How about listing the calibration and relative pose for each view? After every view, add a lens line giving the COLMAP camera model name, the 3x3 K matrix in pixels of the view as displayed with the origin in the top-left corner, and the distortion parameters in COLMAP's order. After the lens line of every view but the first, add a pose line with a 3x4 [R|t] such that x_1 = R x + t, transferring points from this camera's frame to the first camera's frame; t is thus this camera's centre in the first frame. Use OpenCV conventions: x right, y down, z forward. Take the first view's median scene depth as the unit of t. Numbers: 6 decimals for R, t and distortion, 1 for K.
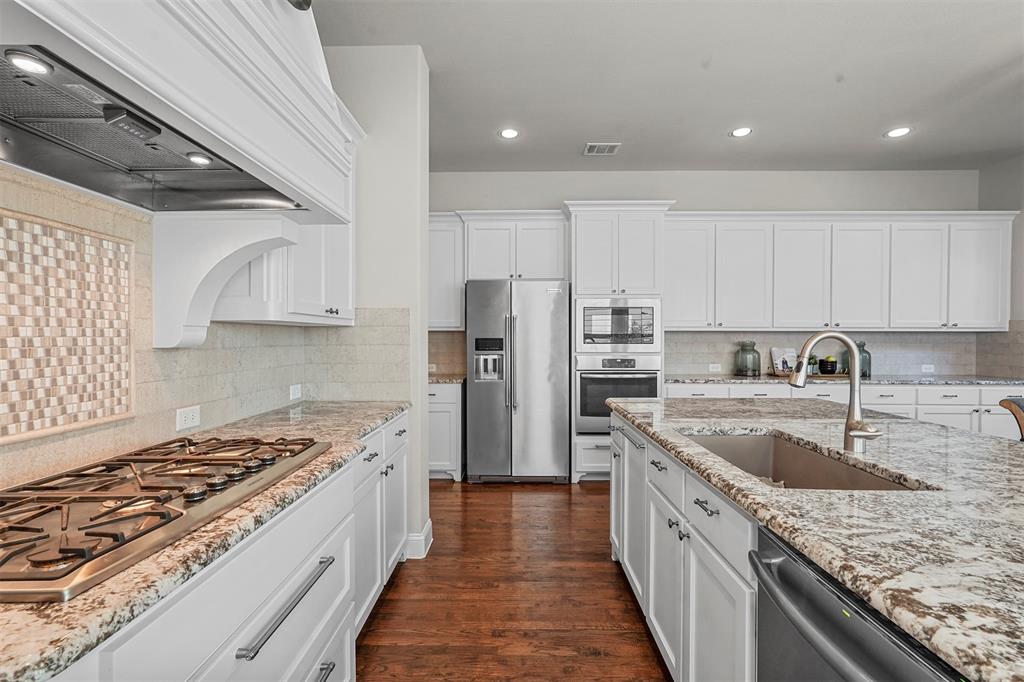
lens RADIAL K [[458.9, 0, 512.7], [0, 458.9, 340.8], [0, 0, 1]] dist [-0.011754, 0.006333]
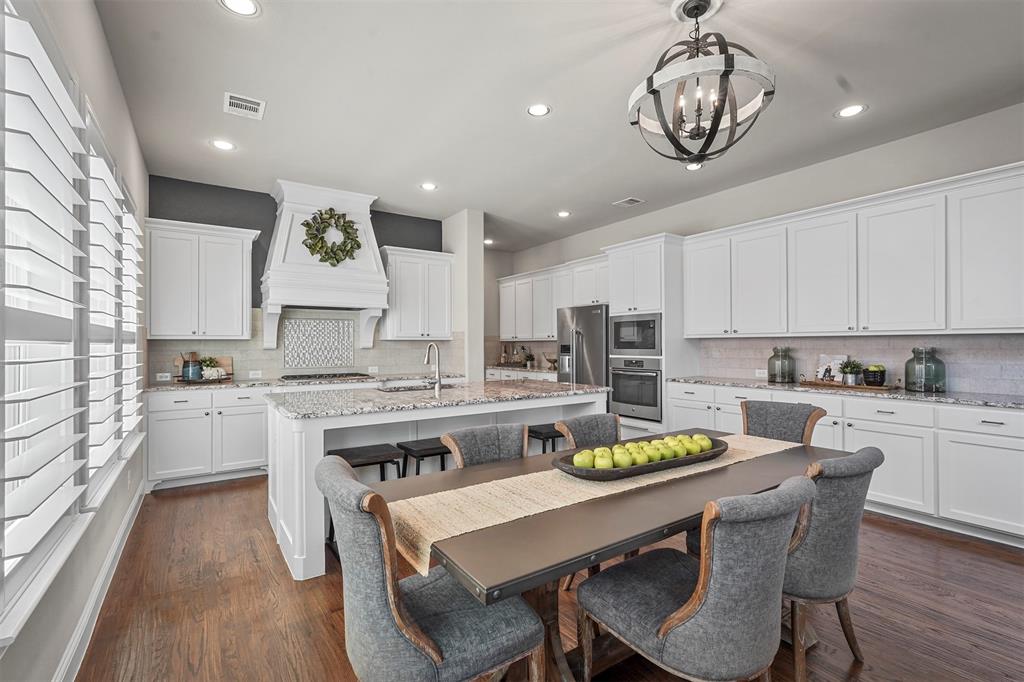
lens RADIAL K [[458.9, 0, 510.3], [0, 458.9, 345.5], [0, 0, 1]] dist [-0.011754, 0.006333]
pose [[0.571502, -0.002835, -0.820596, 1.257873], [-0.002031, 0.999986, -0.004870, 0.004367], [0.820598, 0.004450, 0.571489, -0.047445]]
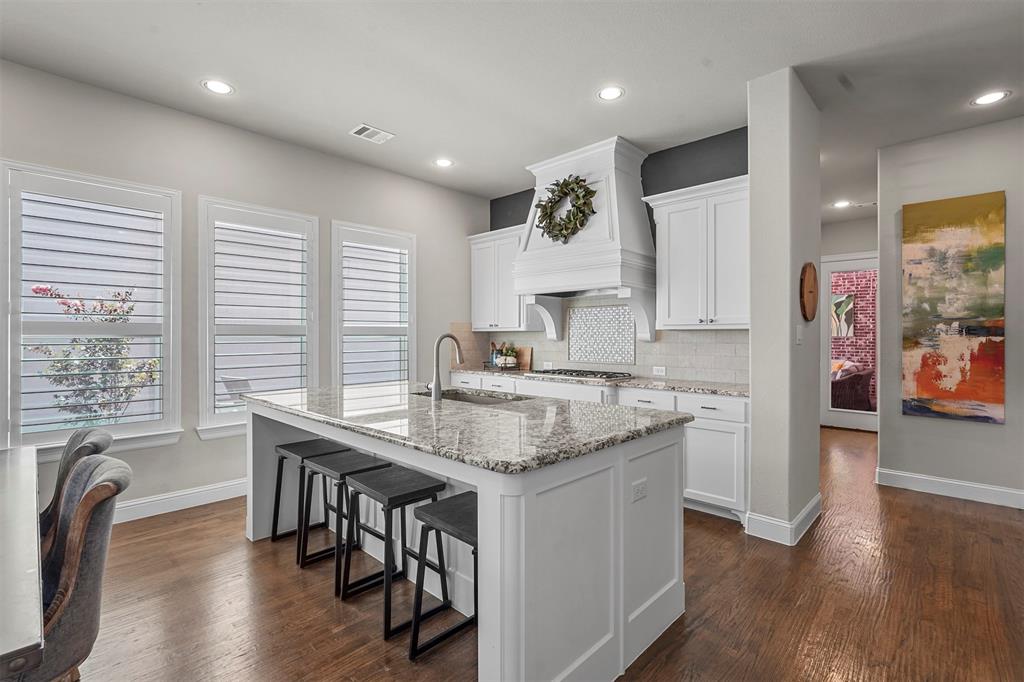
lens RADIAL K [[458.9, 0, 512.7], [0, 458.9, 336.1], [0, 0, 1]] dist [-0.011754, 0.006333]
pose [[-0.683725, -0.004839, -0.729723, 0.763691], [-0.009914, 0.999947, 0.002658, -0.005734], [0.729672, 0.009052, -0.683737, 1.007381]]
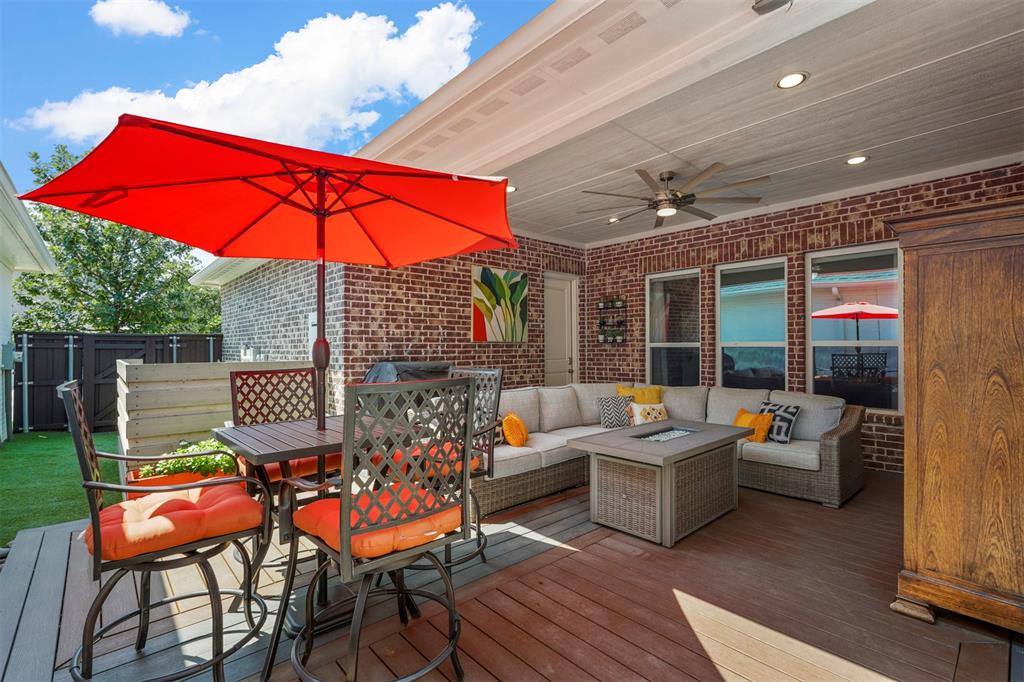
lens RADIAL K [[458.9, 0, 507.5], [0, 458.9, 343.3], [0, 0, 1]] dist [-0.011754, 0.006333]
pose [[0.674605, -0.007211, -0.738144, -1.472294], [-0.002205, 0.999928, -0.011784, 0.009834], [0.738176, 0.009577, 0.674540, -0.608665]]
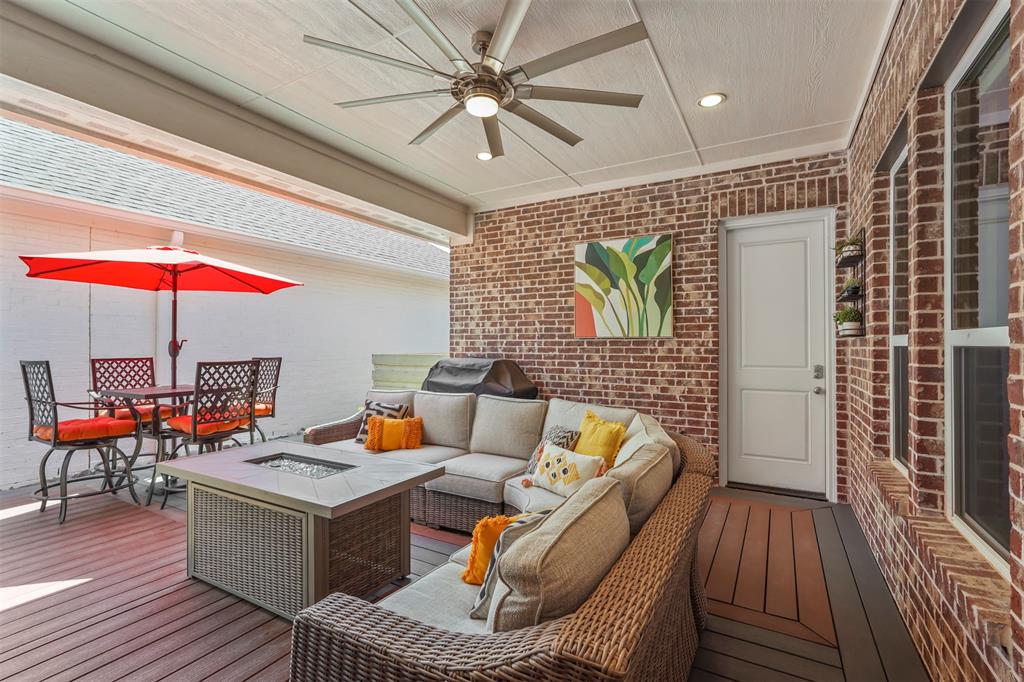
lens RADIAL K [[458.9, 0, 511.9], [0, 458.9, 342.0], [0, 0, 1]] dist [-0.011754, 0.006333]
pose [[-0.481155, -0.005404, -0.876619, -1.501627], [-0.006662, 0.999975, -0.002508, 0.001877], [0.876610, 0.004633, -0.481179, 0.816779]]
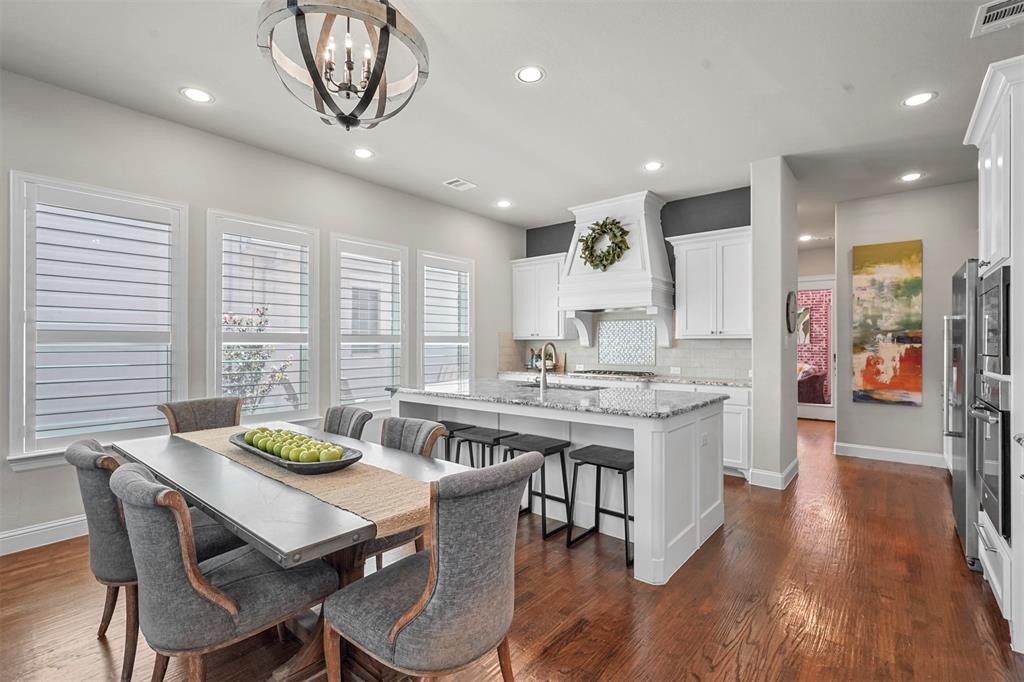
lens RADIAL K [[458.9, 0, 511.8], [0, 458.9, 343.1], [0, 0, 1]] dist [-0.011754, 0.006333]
pose [[-0.627027, -0.004676, -0.778983, 1.173449], [-0.009323, 0.999955, 0.001501, -0.004862], [0.778942, 0.008203, -0.627043, 1.007860]]
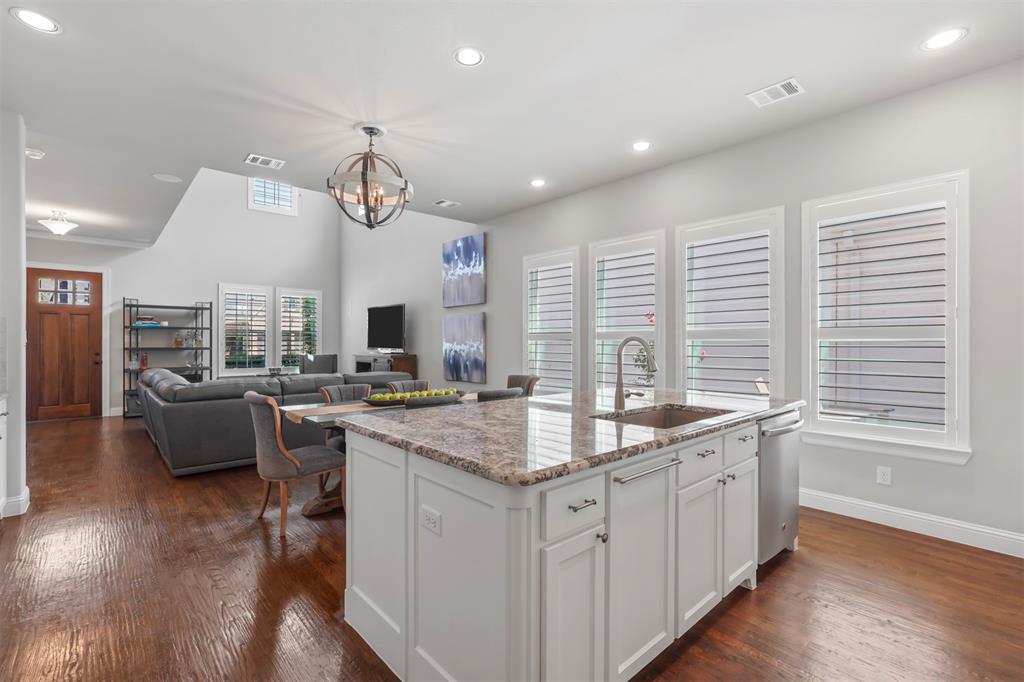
lens RADIAL K [[458.9, 0, 510.7], [0, 458.9, 341.4], [0, 0, 1]] dist [-0.011754, 0.006333]
pose [[-0.668742, -0.003632, 0.743486, -0.094745], [0.005797, 0.999932, 0.010099, -0.008660], [-0.743472, 0.011064, -0.668675, 0.994580]]
